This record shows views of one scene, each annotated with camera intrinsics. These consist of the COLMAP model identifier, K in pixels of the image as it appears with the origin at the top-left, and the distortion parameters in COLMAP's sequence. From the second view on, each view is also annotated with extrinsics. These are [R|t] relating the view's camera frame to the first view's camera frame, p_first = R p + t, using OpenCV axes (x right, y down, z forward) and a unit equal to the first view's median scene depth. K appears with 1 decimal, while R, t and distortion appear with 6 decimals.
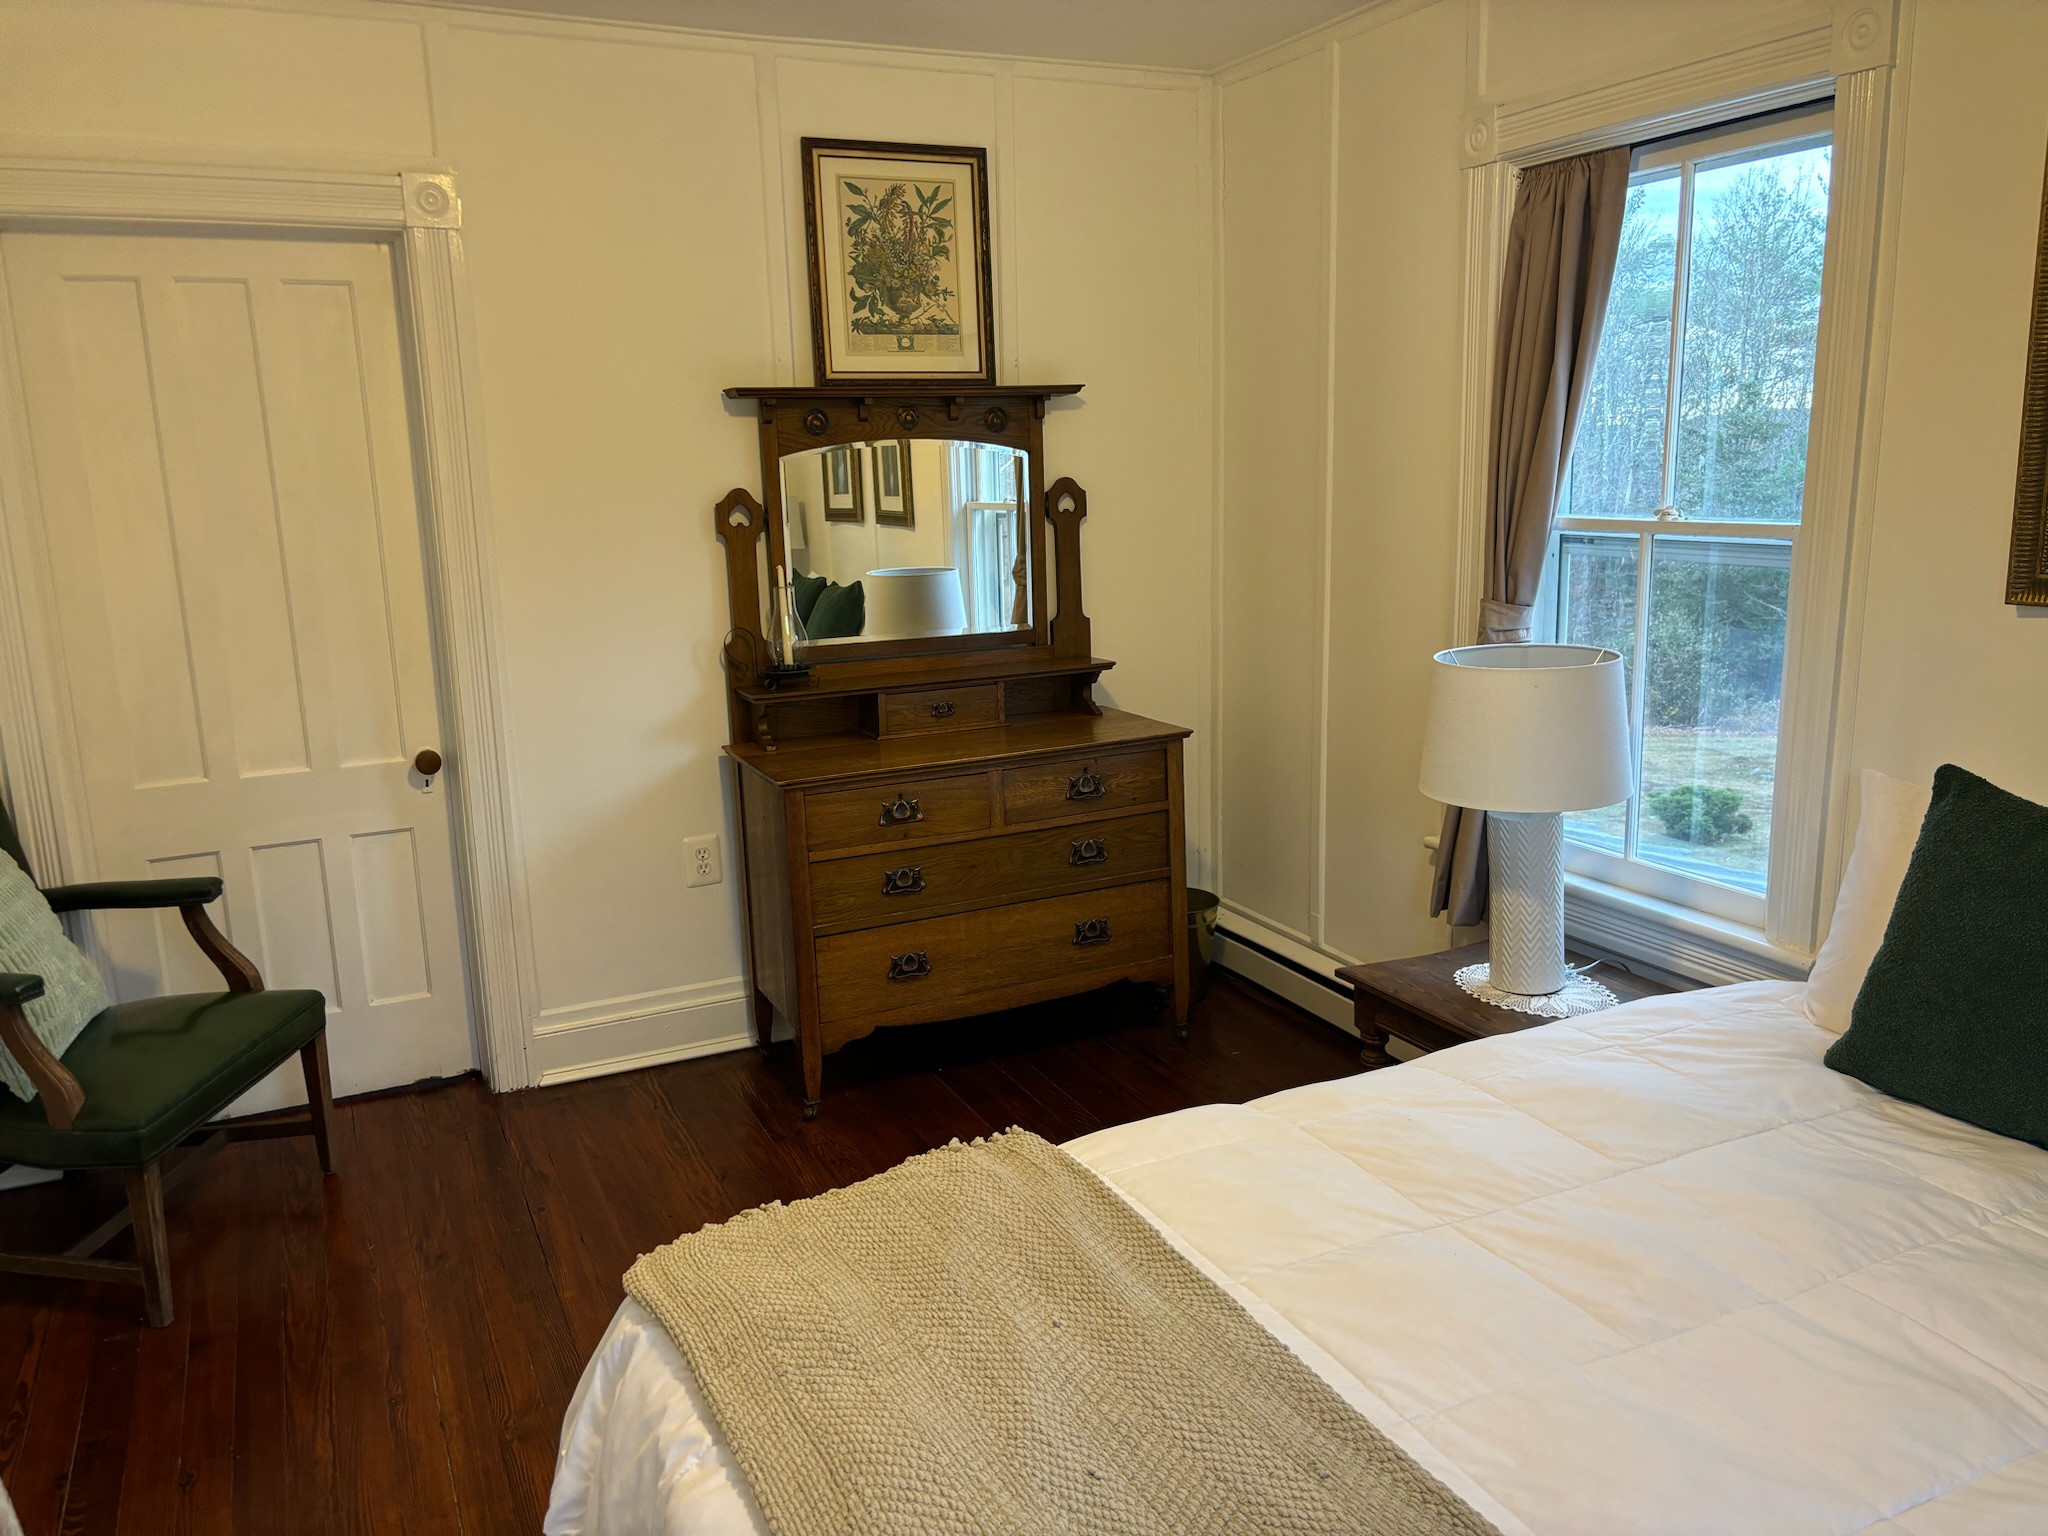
lens RADIAL K [[1535.5, 0, 1024.0], [0, 1535.5, 768.0], [0, 0, 1]] dist [0.000066, -0.002296]
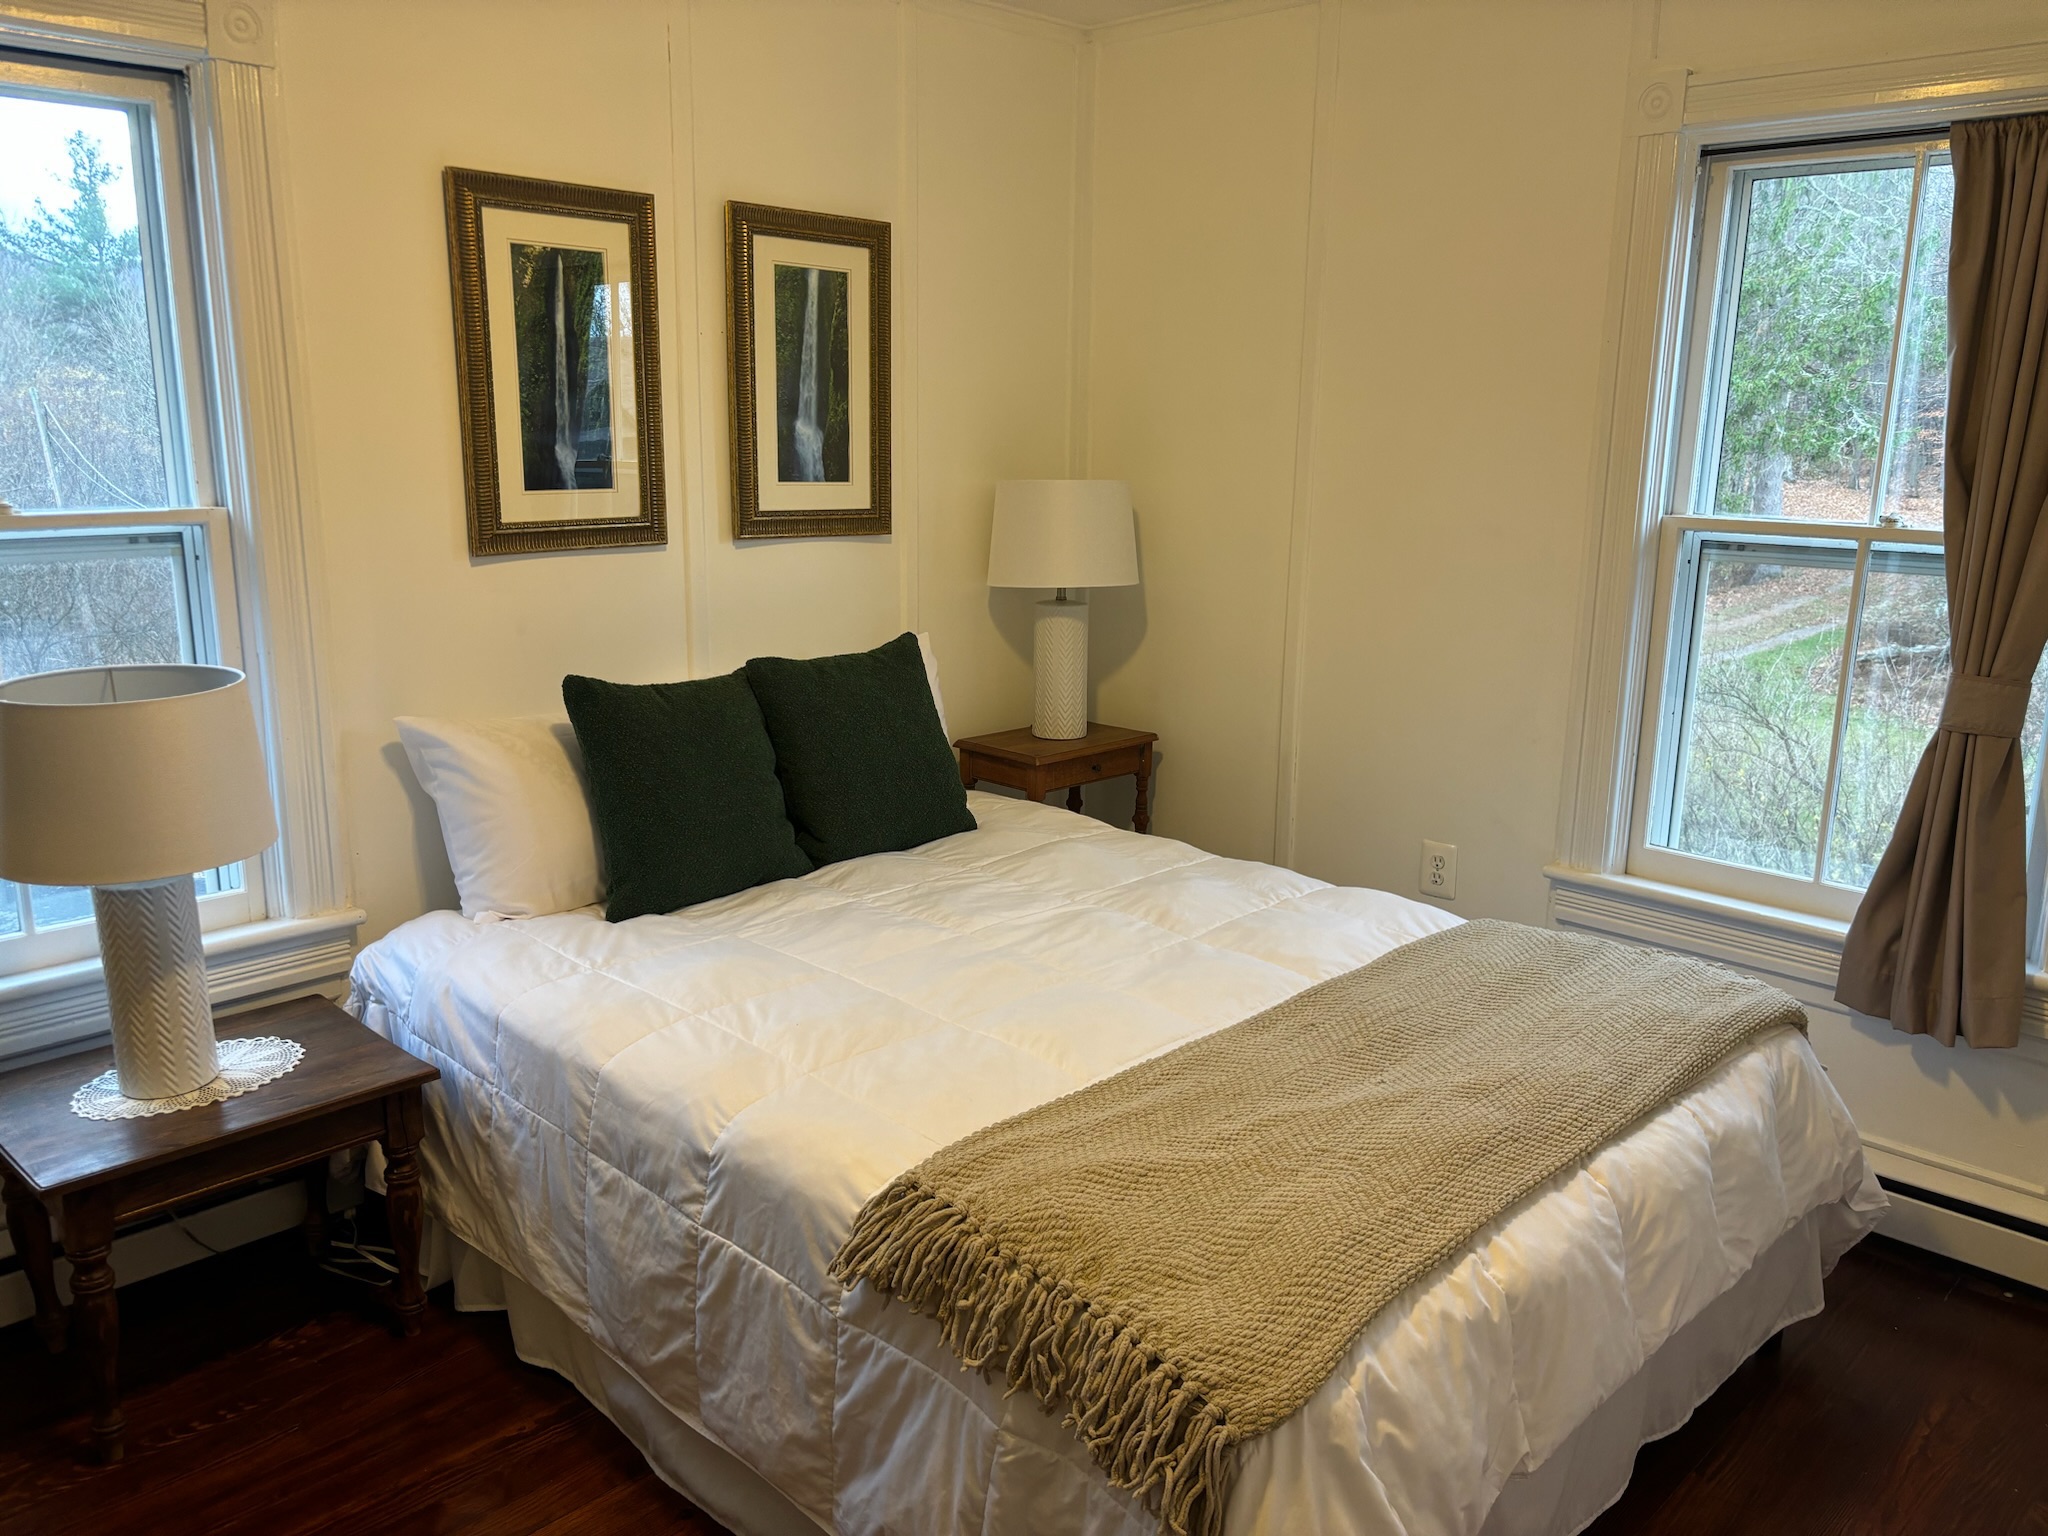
lens RADIAL K [[1521.3, 0, 1024.0], [0, 1521.3, 768.0], [0, 0, 1]] dist [0.183787, -0.000389]
pose [[-0.333429, -0.195442, 0.922295, -1.014129], [0.191001, 0.943986, 0.269090, -0.280065], [-0.923225, 0.265881, -0.277422, 1.386853]]
